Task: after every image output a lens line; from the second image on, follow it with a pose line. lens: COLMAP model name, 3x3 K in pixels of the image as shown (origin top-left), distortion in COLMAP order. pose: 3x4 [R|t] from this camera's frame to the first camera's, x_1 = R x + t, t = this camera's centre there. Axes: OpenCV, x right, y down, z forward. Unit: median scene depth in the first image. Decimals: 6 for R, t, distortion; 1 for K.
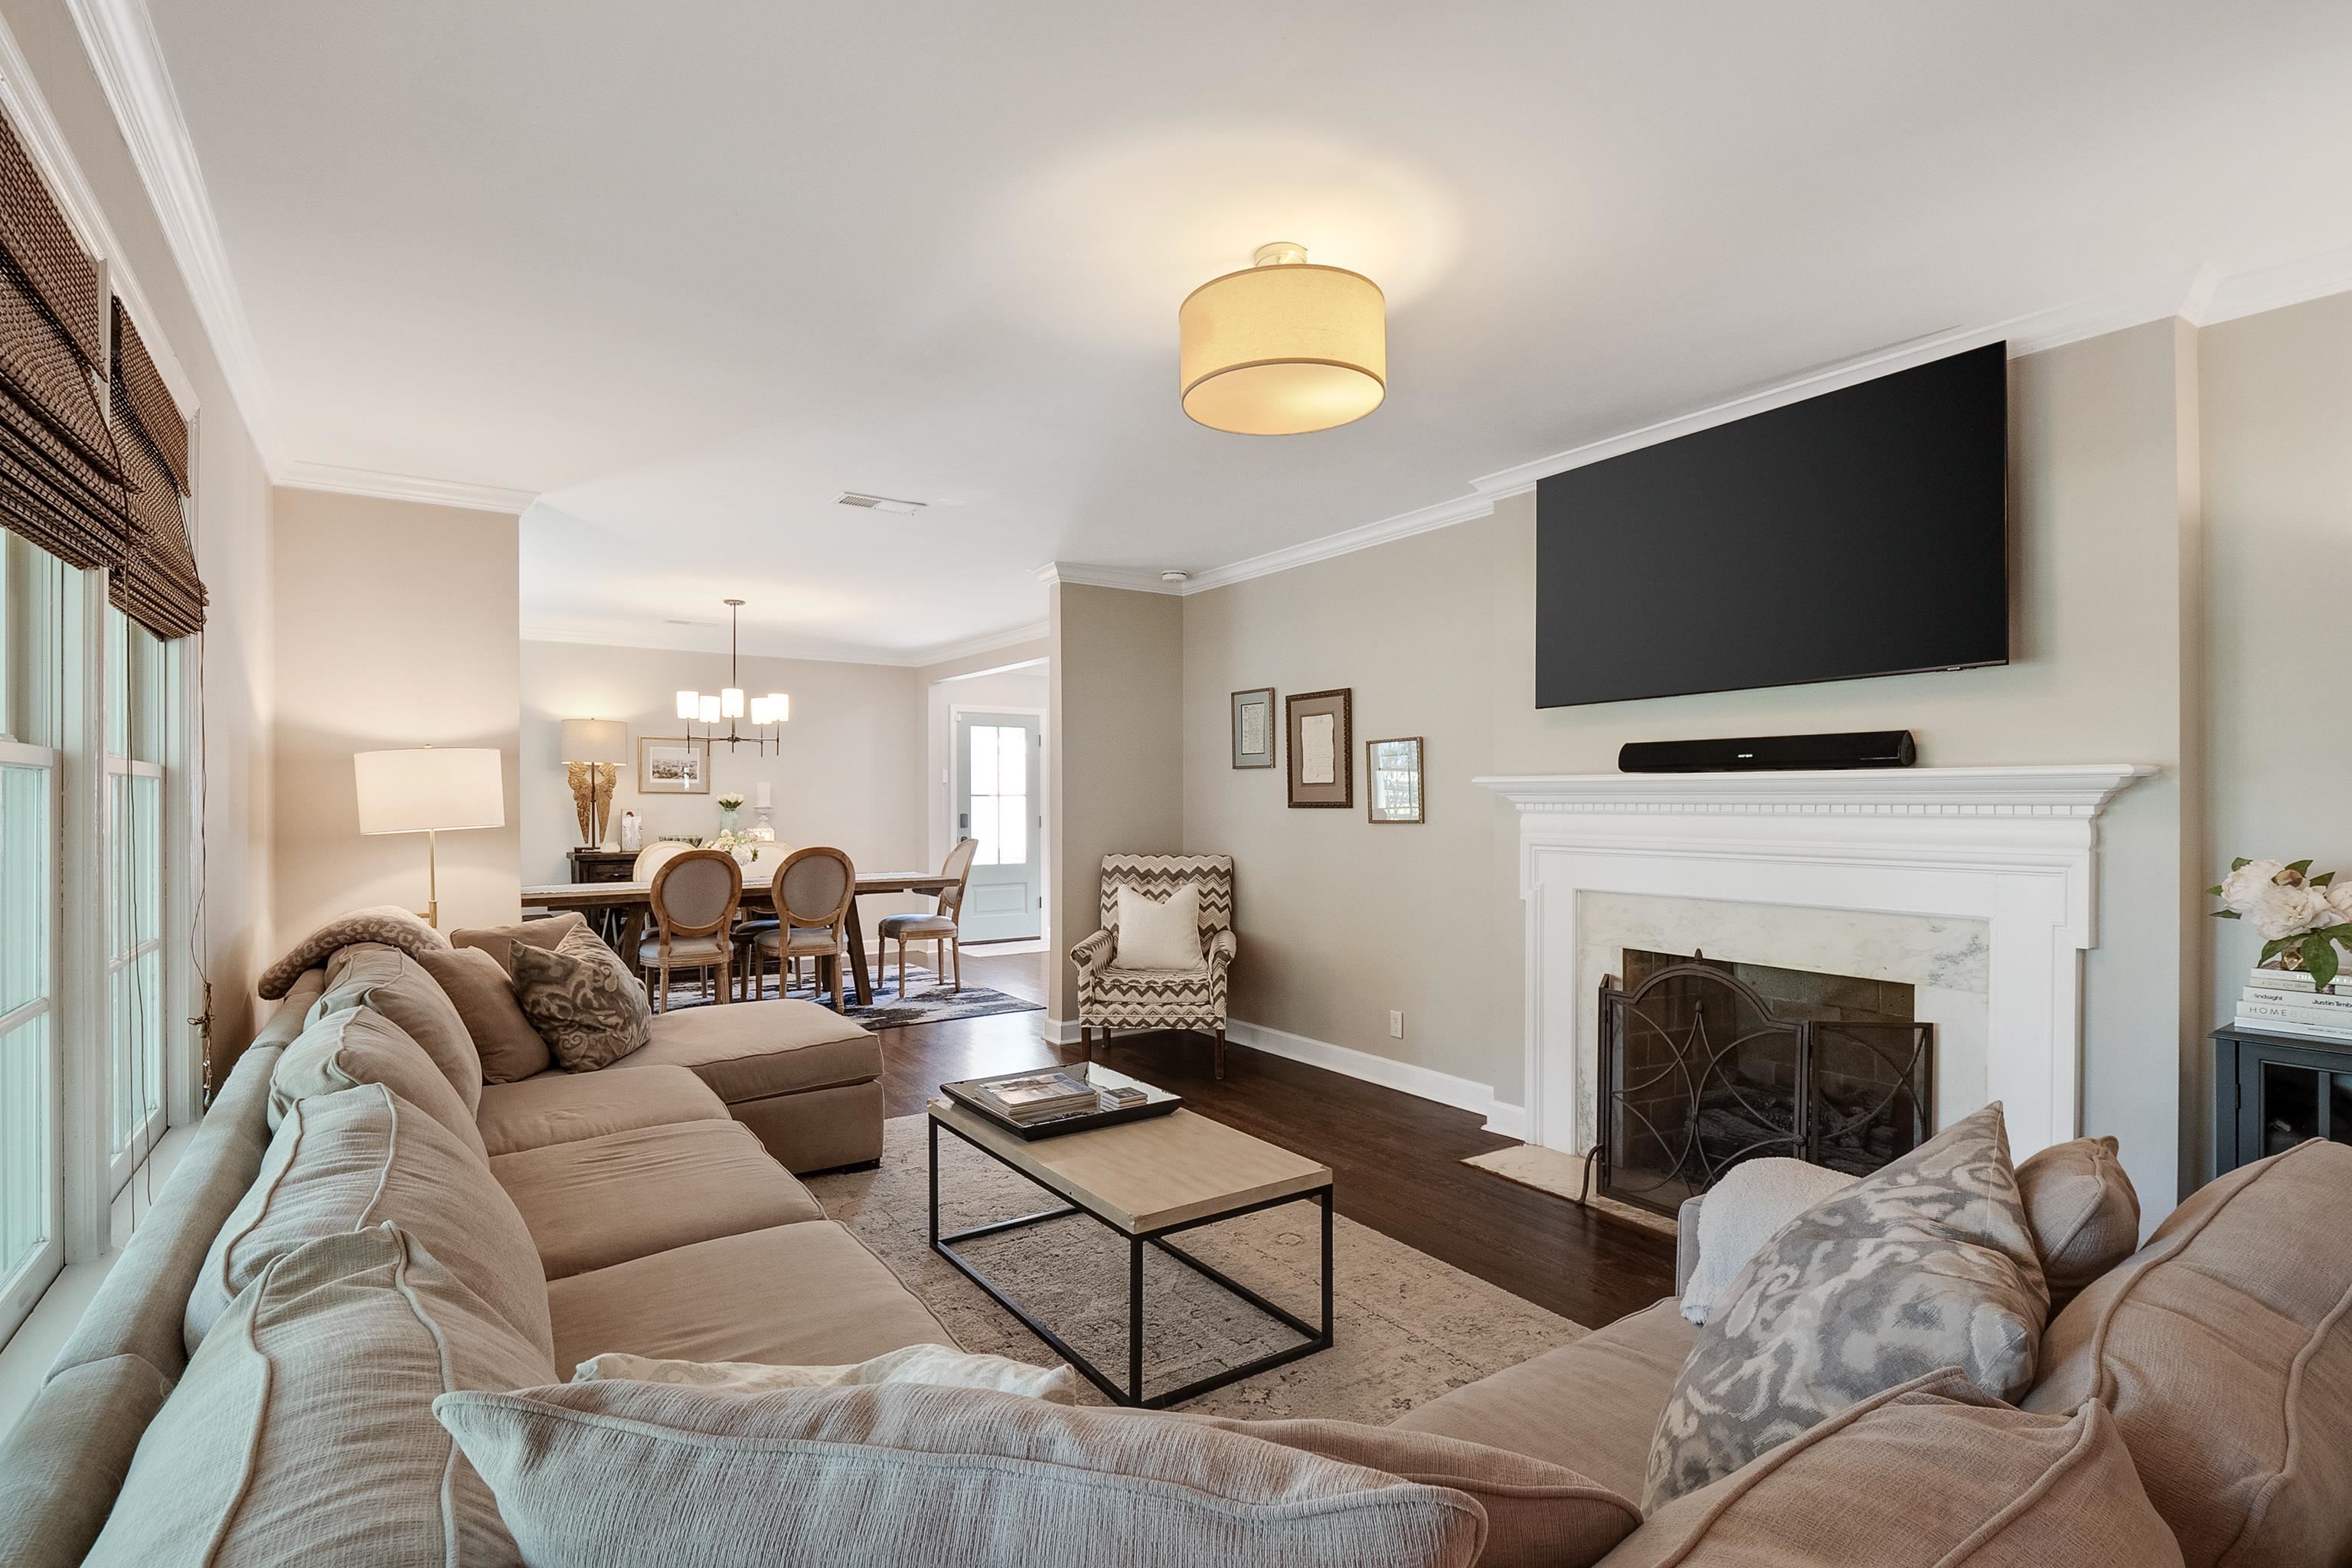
lens RADIAL K [[1107.4, 0, 1174.6], [0, 1107.4, 802.1], [0, 0, 1]] dist [-0.001288, 0.000257]
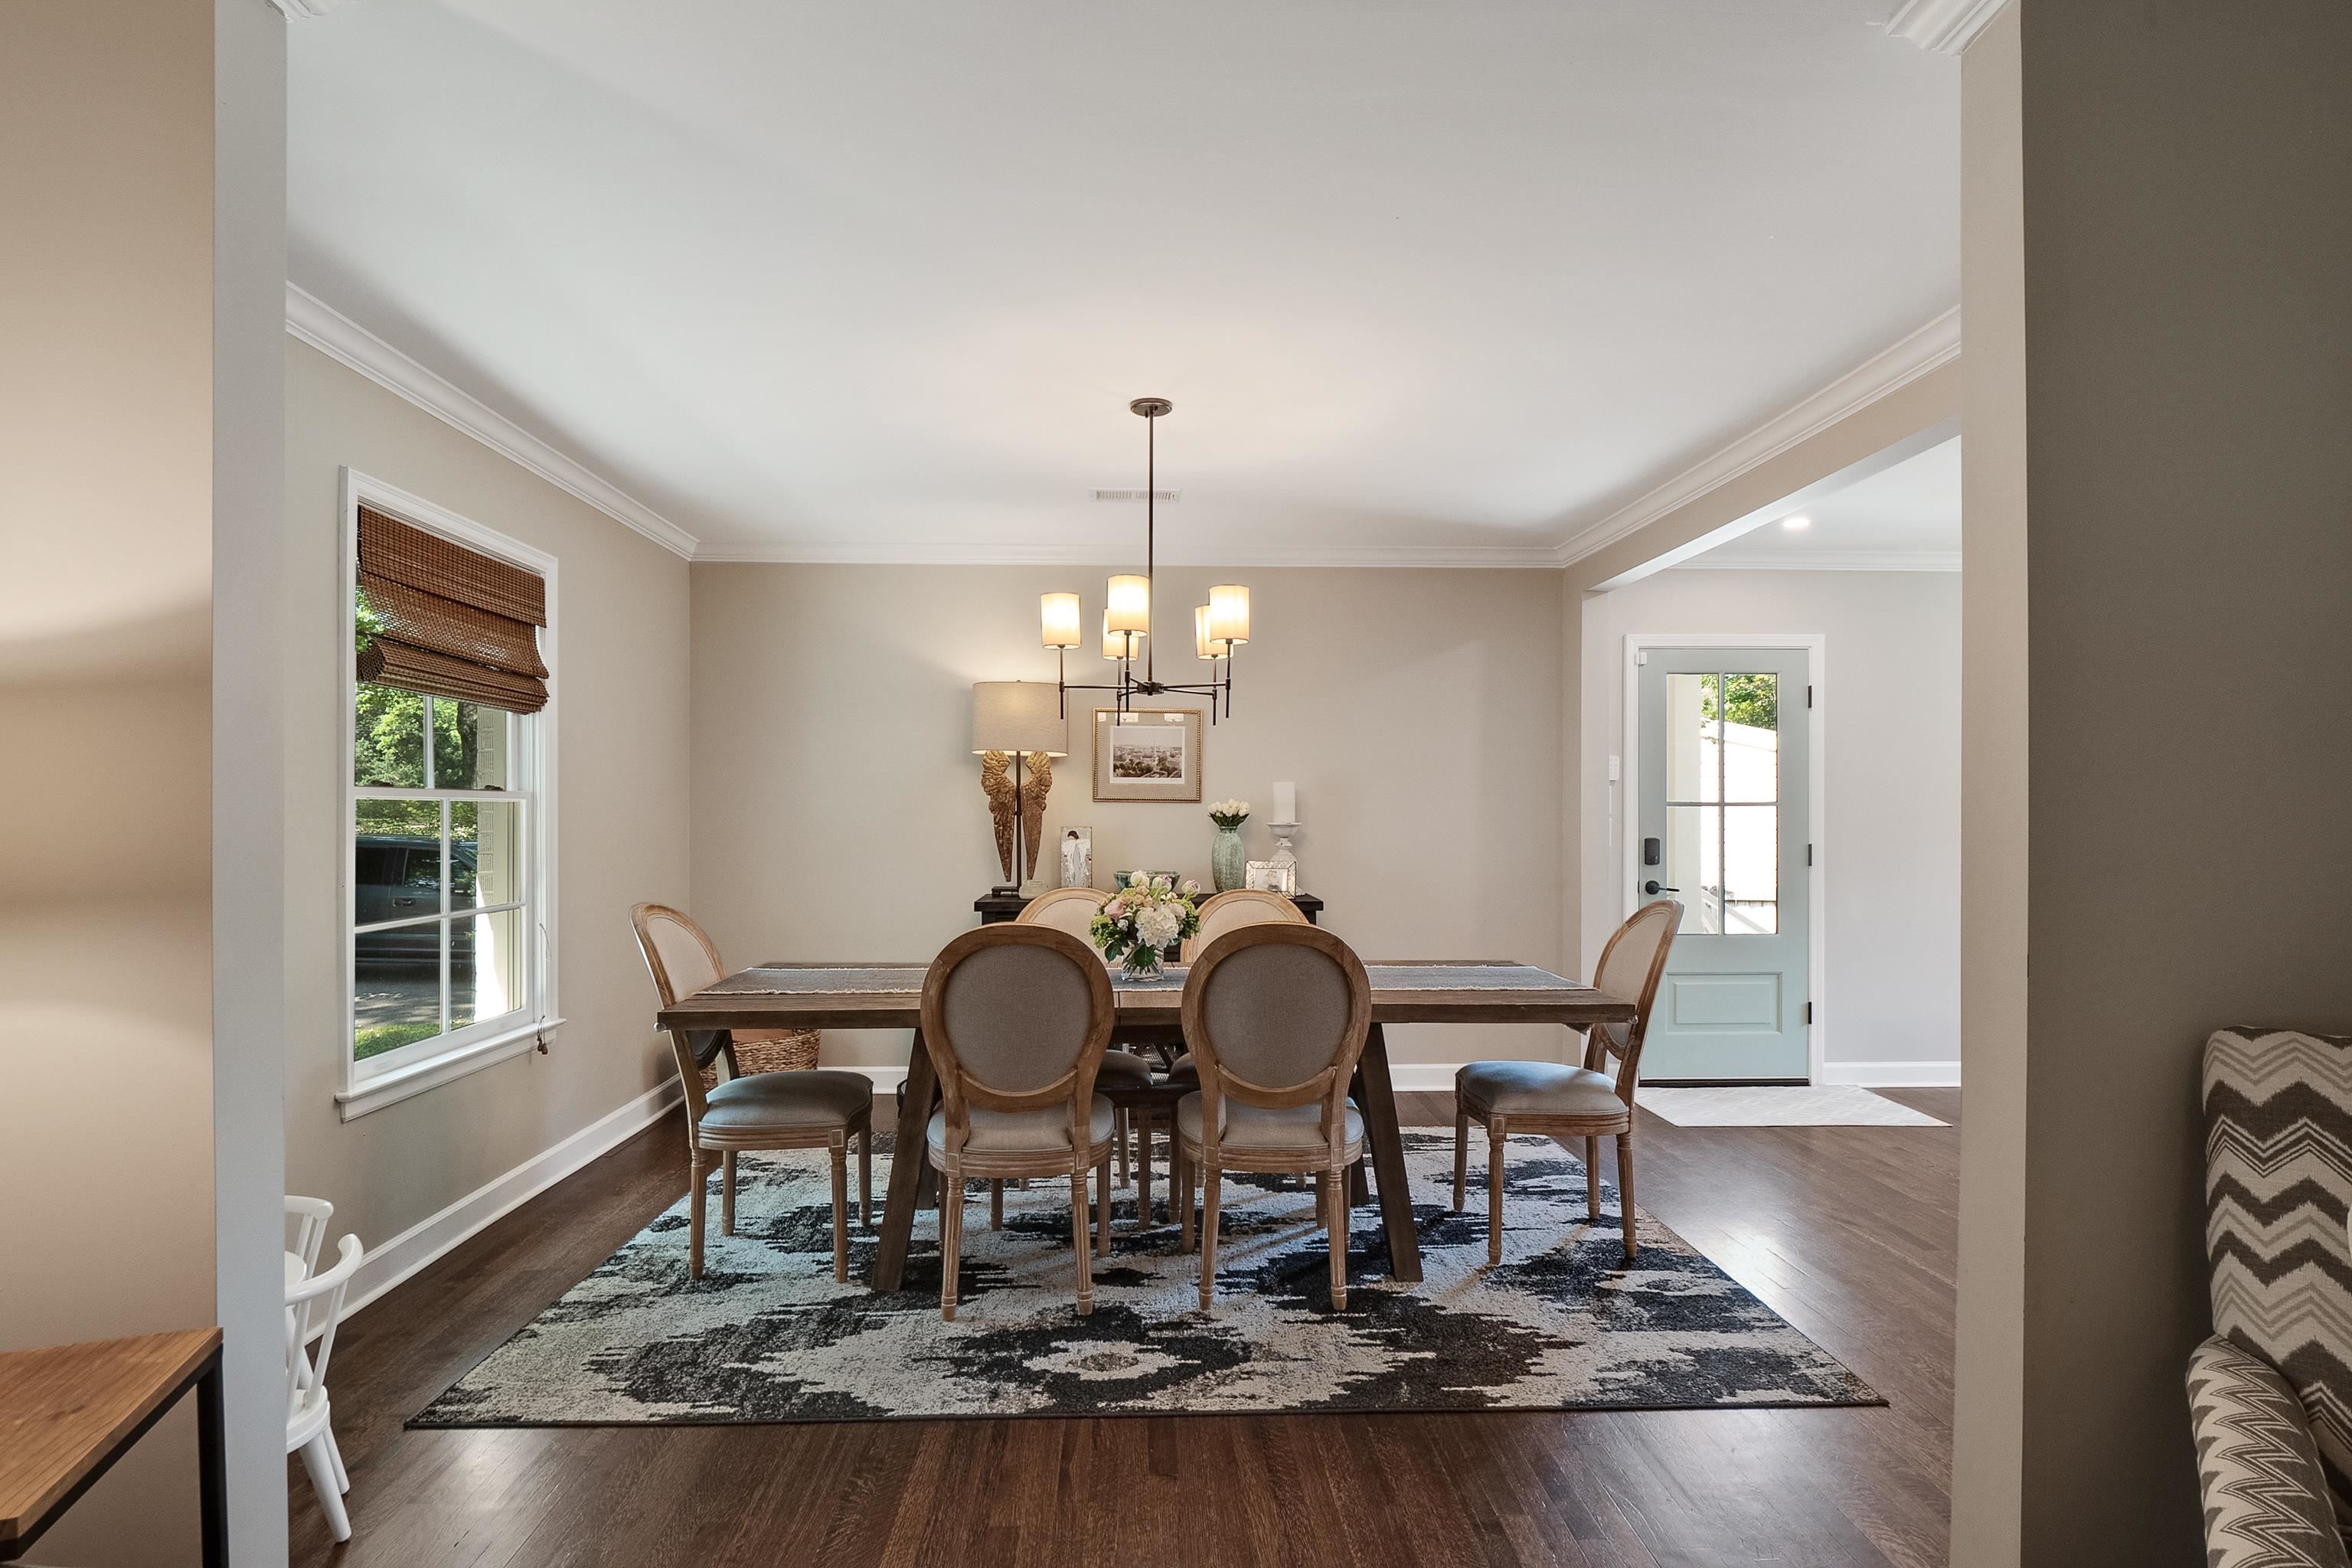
lens RADIAL K [[1216.8, 0, 1174.0], [0, 1216.8, 825.6], [0, 0, 1]] dist [0.000161, -0.000016]
pose [[0.842518, 0.007349, -0.538618, -0.091590], [-0.003027, 0.999956, 0.008908, -0.000625], [0.538660, -0.005874, 0.842503, 0.508626]]
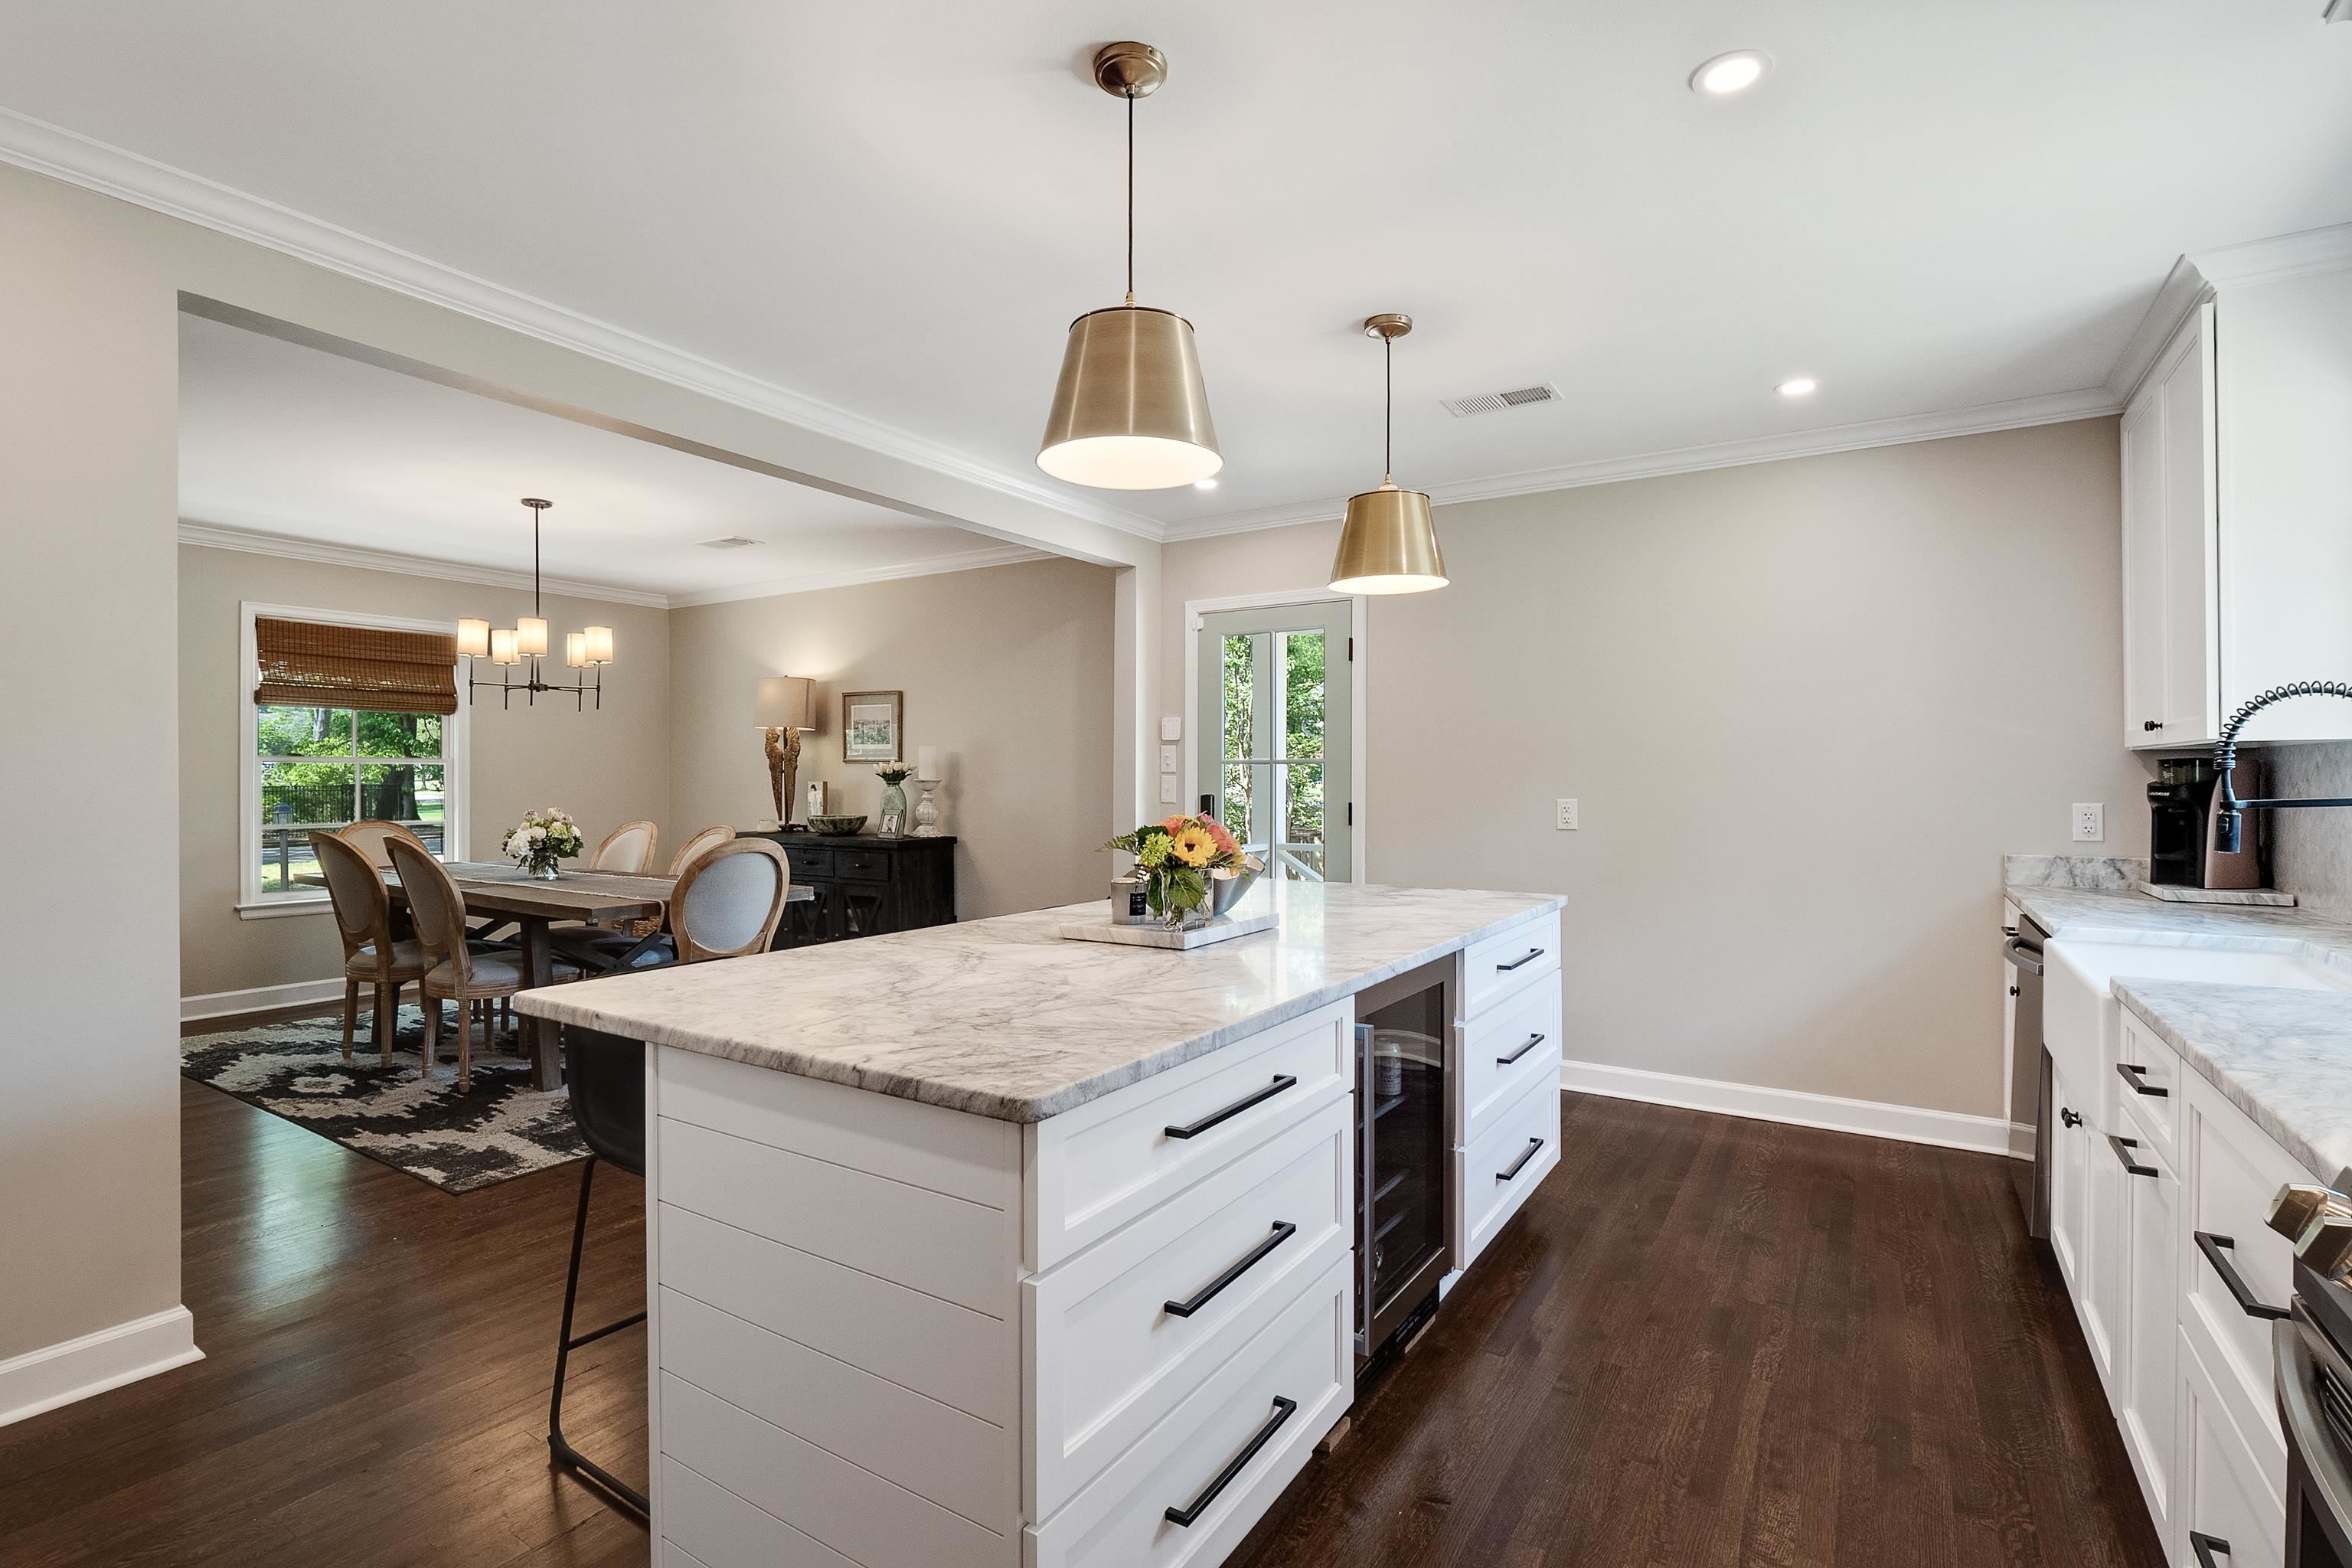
lens RADIAL K [[1107.4, 0, 1172.9], [0, 1107.4, 780.2], [0, 0, 1]] dist [-0.001288, 0.000257]
pose [[0.381715, 0.003712, -0.924273, 0.418302], [-0.005346, 0.999984, 0.001808, 0.002699], [0.924265, 0.004251, 0.381728, 1.020787]]
